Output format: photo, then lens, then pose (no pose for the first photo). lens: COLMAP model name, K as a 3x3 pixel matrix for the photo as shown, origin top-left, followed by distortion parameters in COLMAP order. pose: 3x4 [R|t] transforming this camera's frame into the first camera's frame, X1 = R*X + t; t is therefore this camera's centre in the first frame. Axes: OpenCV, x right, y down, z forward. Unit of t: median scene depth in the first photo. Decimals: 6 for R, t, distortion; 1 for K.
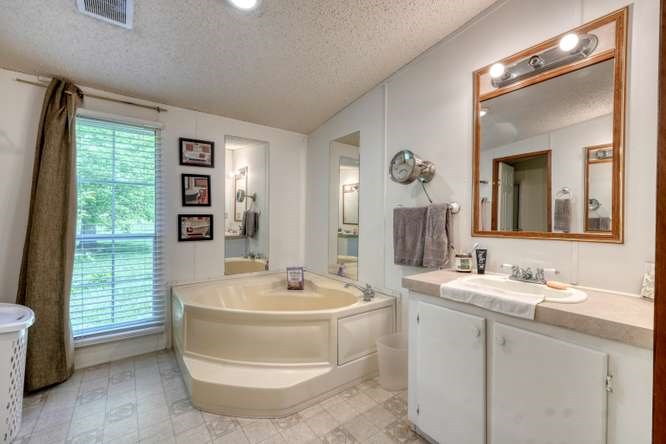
lens RADIAL K [[281.5, 0, 332.7], [0, 281.5, 220.3], [0, 0, 1]] dist [0.000678, 0.000286]
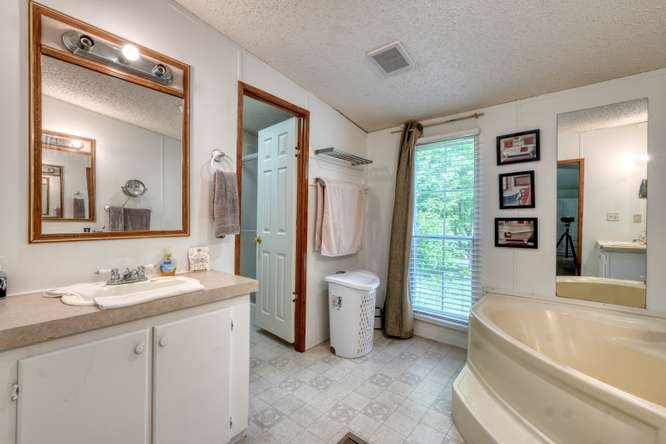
lens RADIAL K [[281.5, 0, 332.8], [0, 281.5, 221.2], [0, 0, 1]] dist [0.000678, 0.000286]
pose [[0.240583, -0.002529, -0.970625, 0.238795], [-0.018299, 0.999807, -0.007141, 0.006927], [0.970456, 0.019480, 0.240490, 0.240746]]
